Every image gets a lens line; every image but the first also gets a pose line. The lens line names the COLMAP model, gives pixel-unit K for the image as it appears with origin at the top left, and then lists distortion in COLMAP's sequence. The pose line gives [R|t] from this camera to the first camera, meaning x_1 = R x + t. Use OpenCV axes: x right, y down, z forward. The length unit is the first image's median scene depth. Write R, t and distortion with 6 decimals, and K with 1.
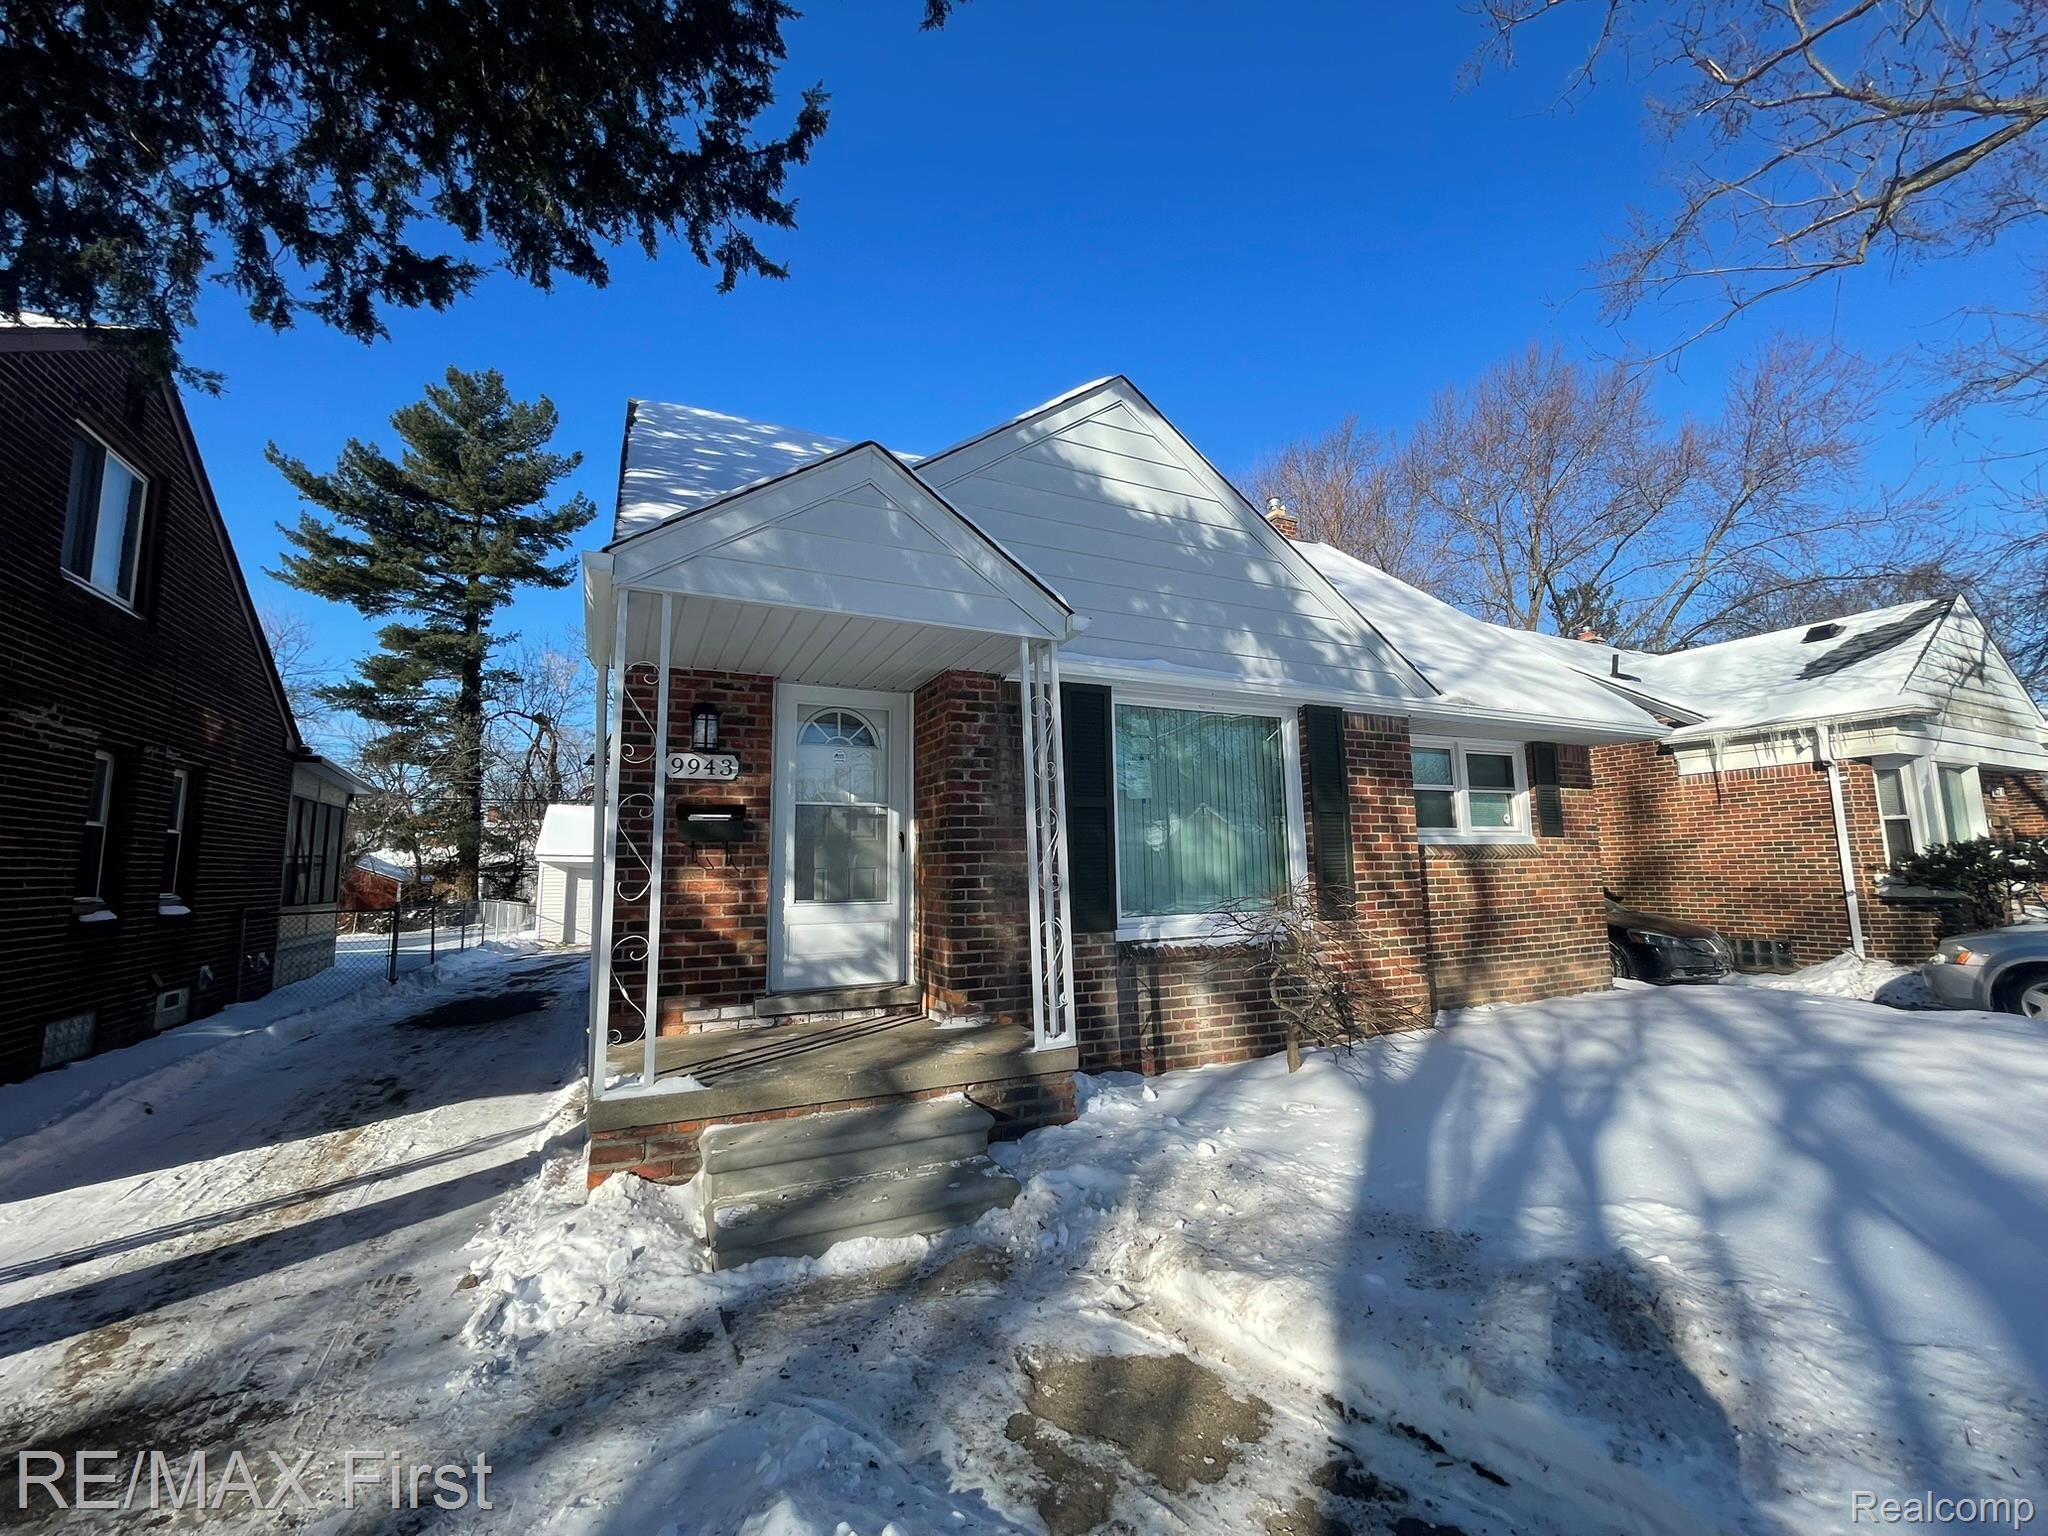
lens RADIAL K [[831.8, 0, 1023.6], [0, 831.8, 761.0], [0, 0, 1]] dist [0.004455, -0.003530]
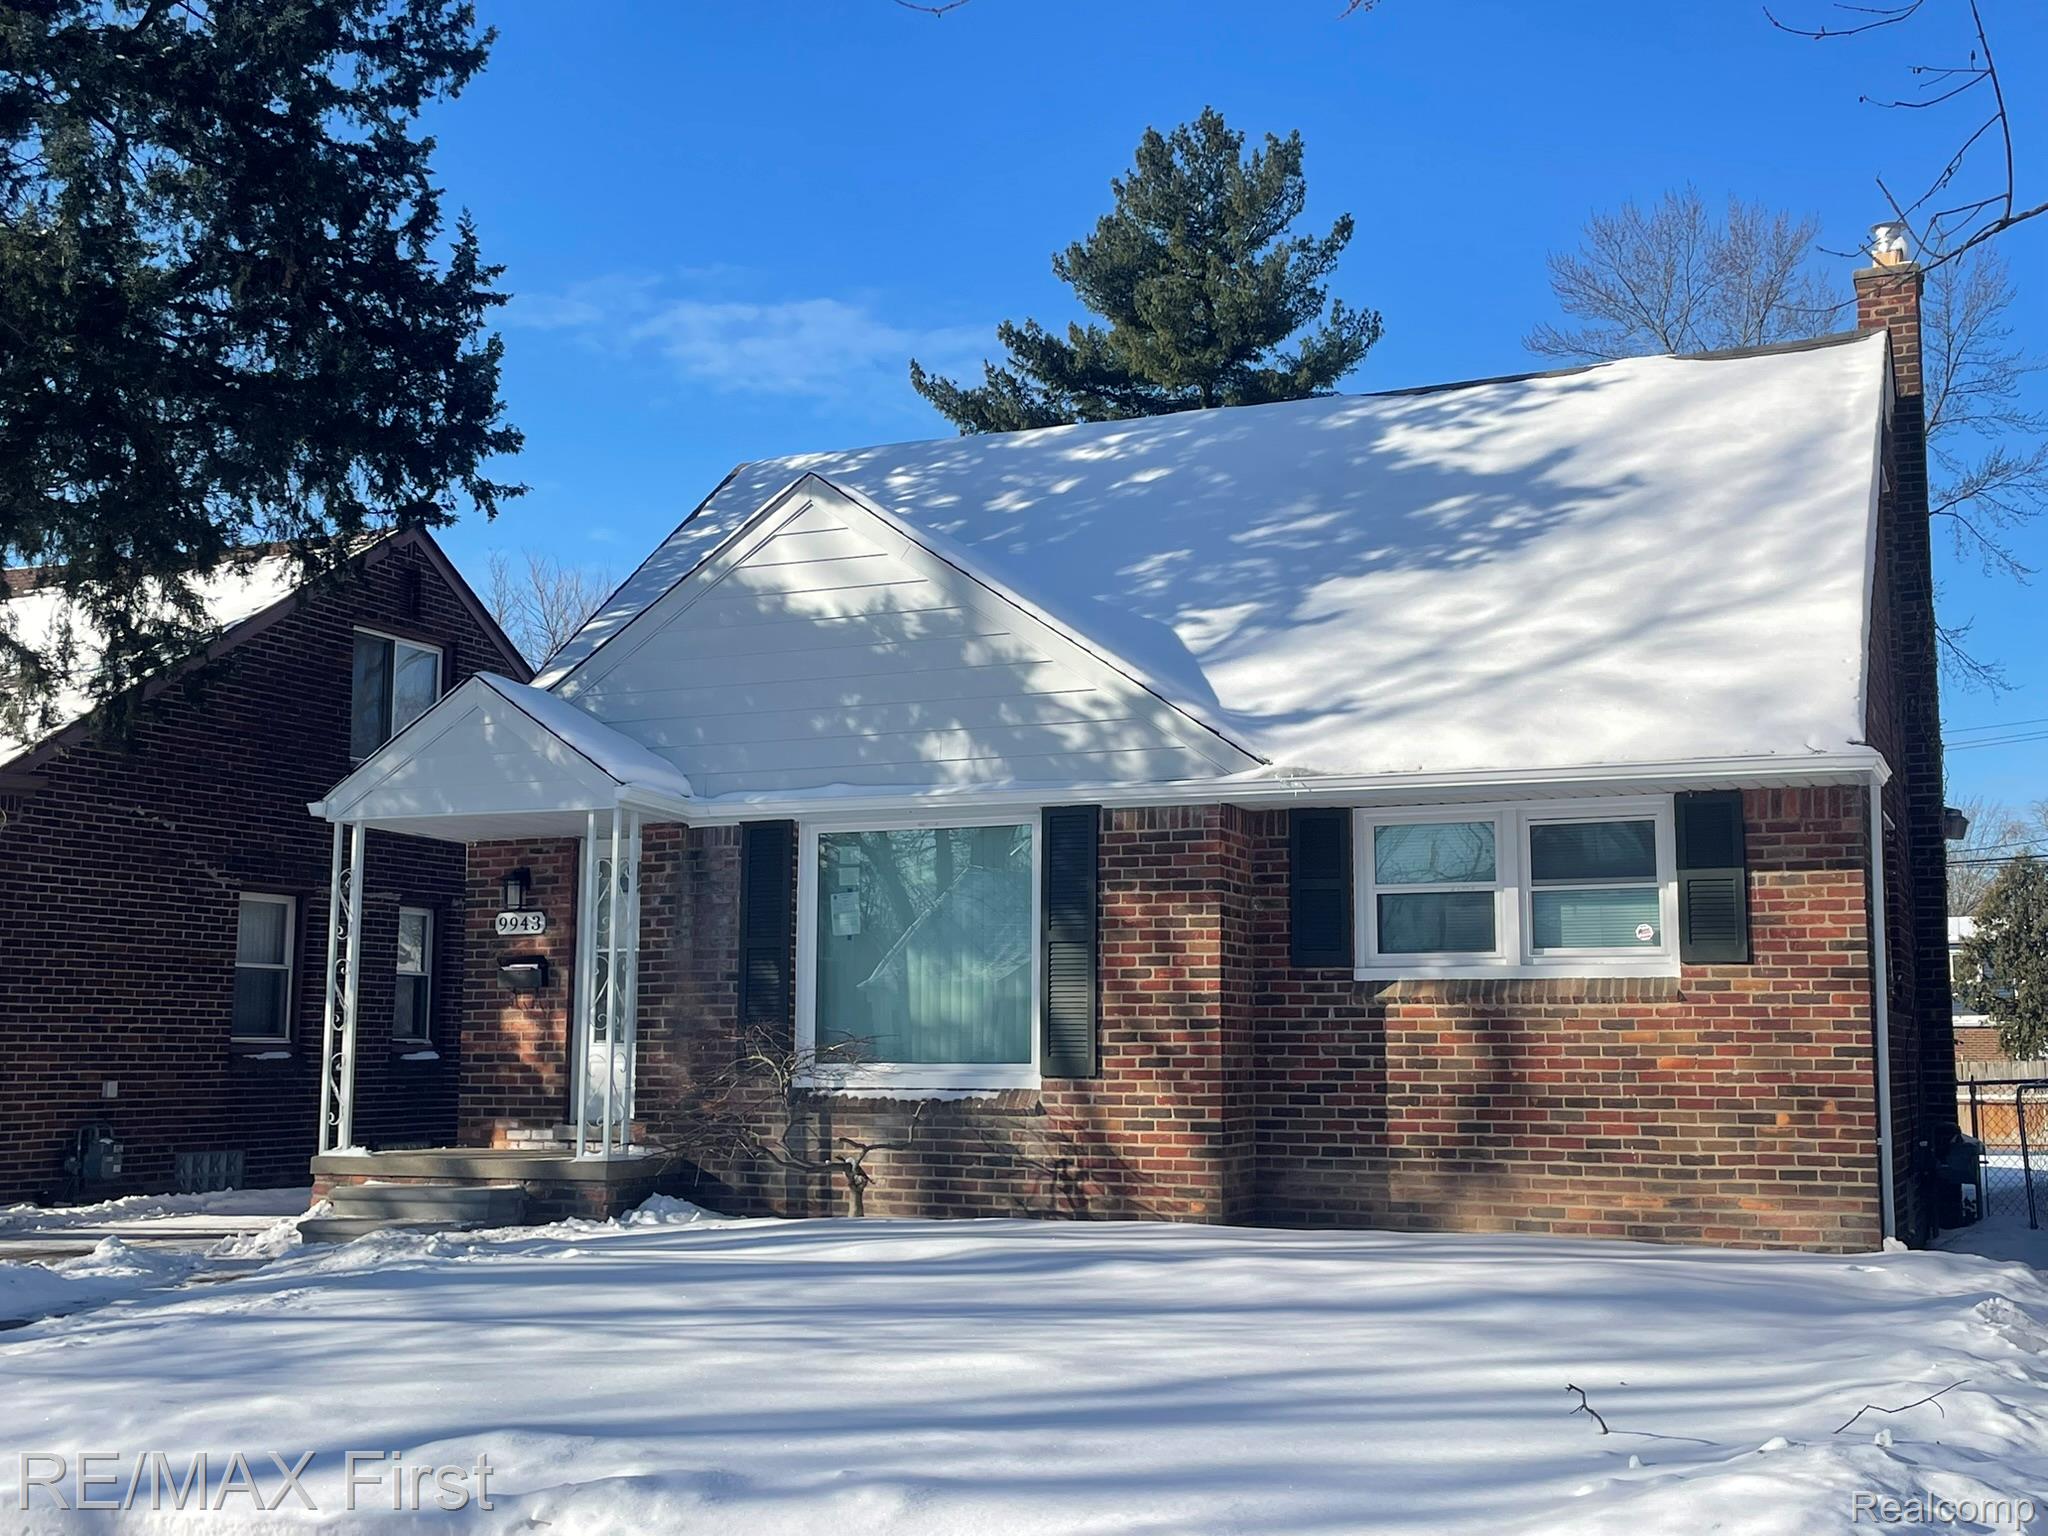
lens RADIAL K [[2274.4, 0, 1024.0], [0, 2274.4, 768.0], [0, 0, 1]] dist [0.118294, -0.041095]
pose [[0.648310, -0.079155, -0.757251, 2.021094], [0.086725, 0.995785, -0.029841, -0.042670], [0.756421, -0.046326, 0.652442, -0.439074]]
